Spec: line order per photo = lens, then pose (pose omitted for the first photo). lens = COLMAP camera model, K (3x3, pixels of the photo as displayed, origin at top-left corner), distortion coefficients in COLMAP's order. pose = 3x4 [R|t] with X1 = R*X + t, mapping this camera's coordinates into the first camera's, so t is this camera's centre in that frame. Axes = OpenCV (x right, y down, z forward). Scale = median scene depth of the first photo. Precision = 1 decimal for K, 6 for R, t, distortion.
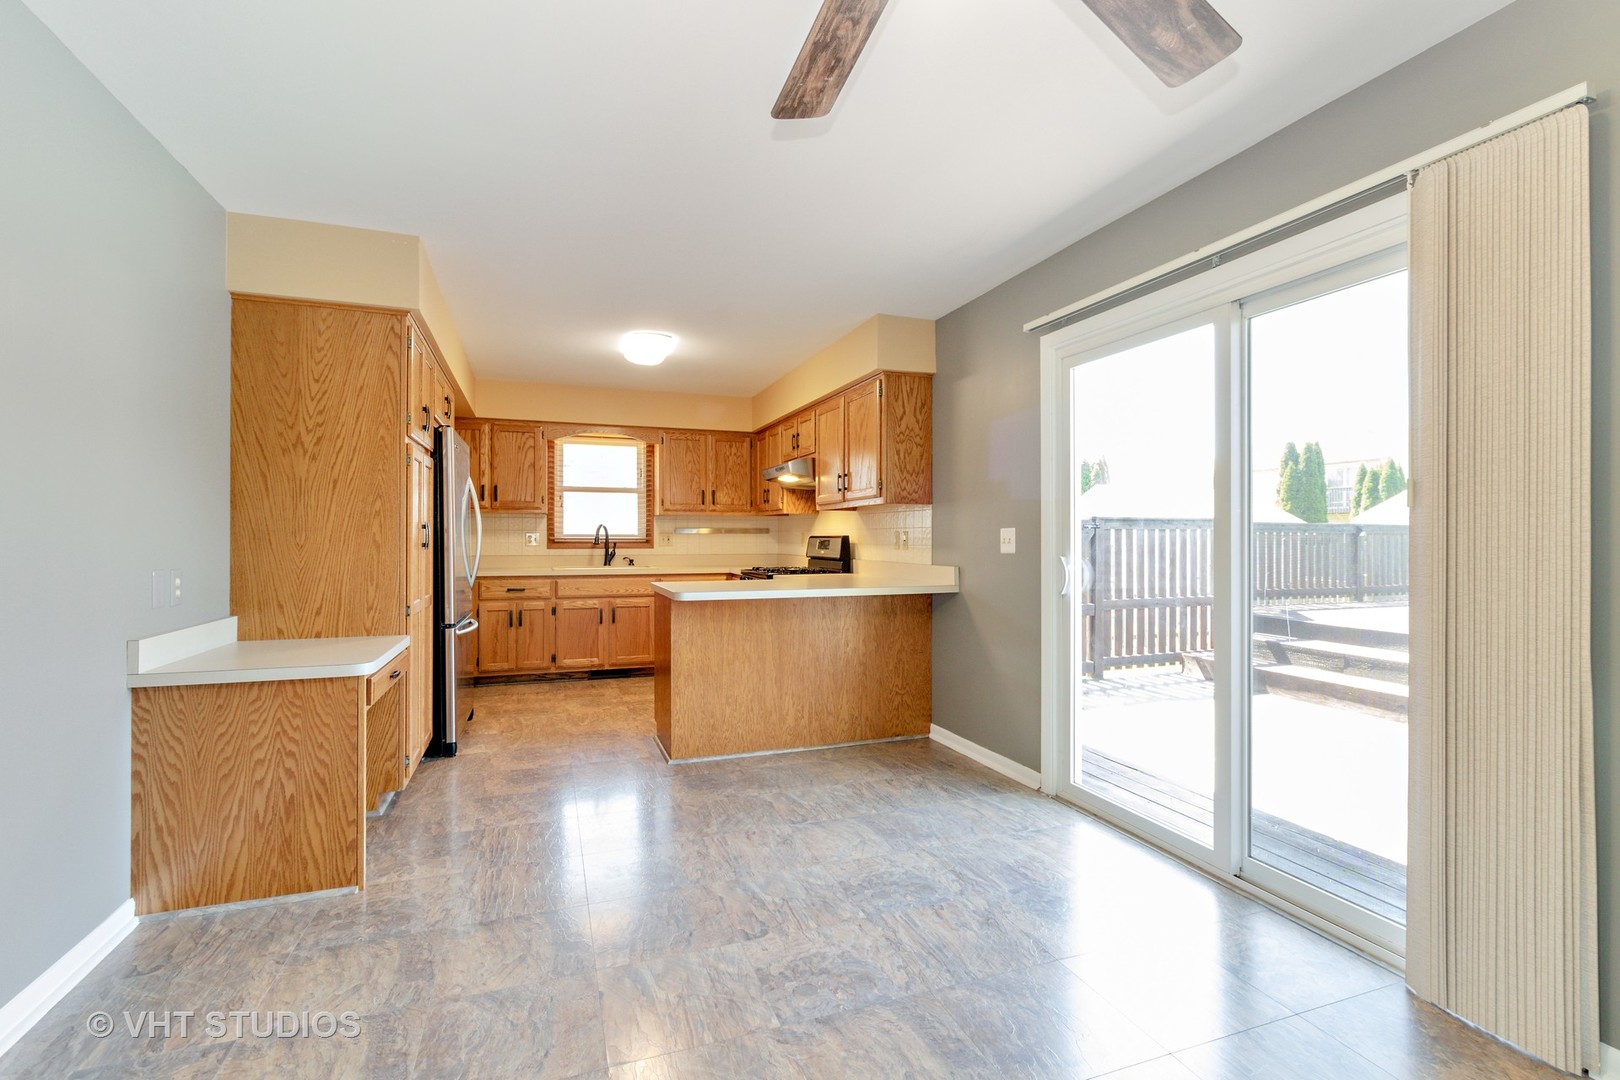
lens RADIAL K [[742.7, 0, 818.7], [0, 742.7, 540.5], [0, 0, 1]] dist [0.001200, 0.001143]
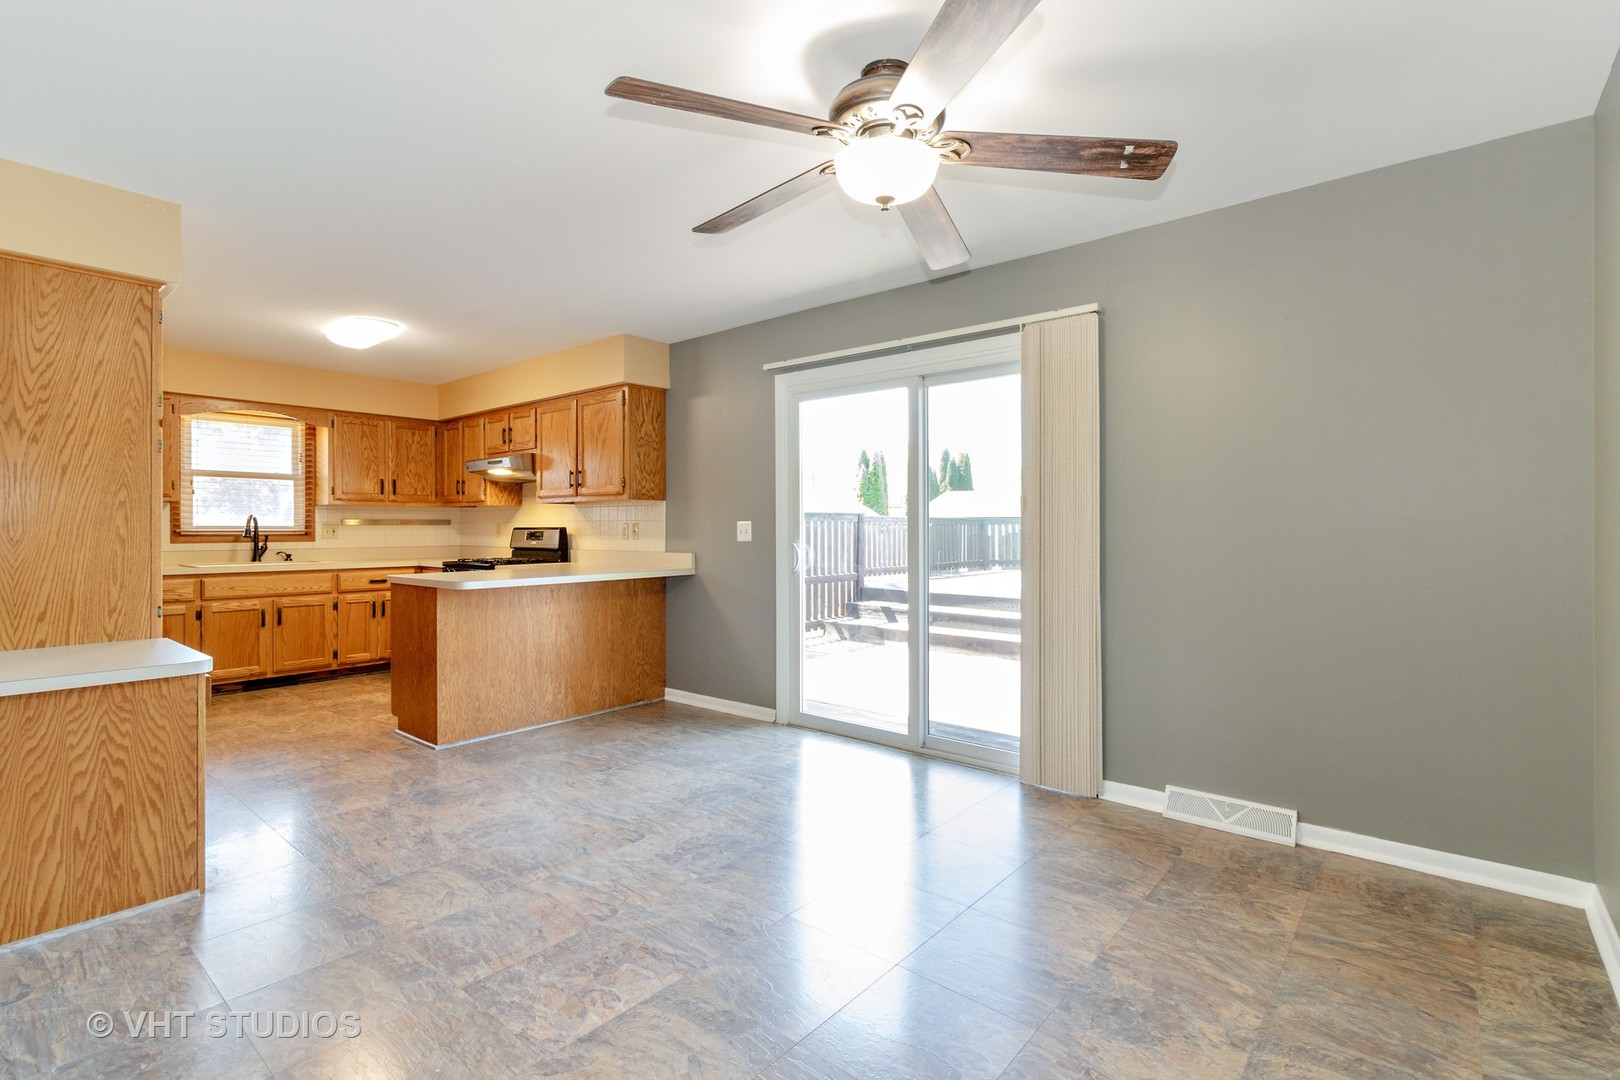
lens RADIAL K [[742.7, 0, 804.9], [0, 742.7, 533.5], [0, 0, 1]] dist [0.001200, 0.001143]
pose [[0.877222, -0.006227, 0.480045, -0.299301], [0.004421, 0.999978, 0.004893, -0.002074], [-0.480065, -0.002170, 0.877230, -0.181243]]
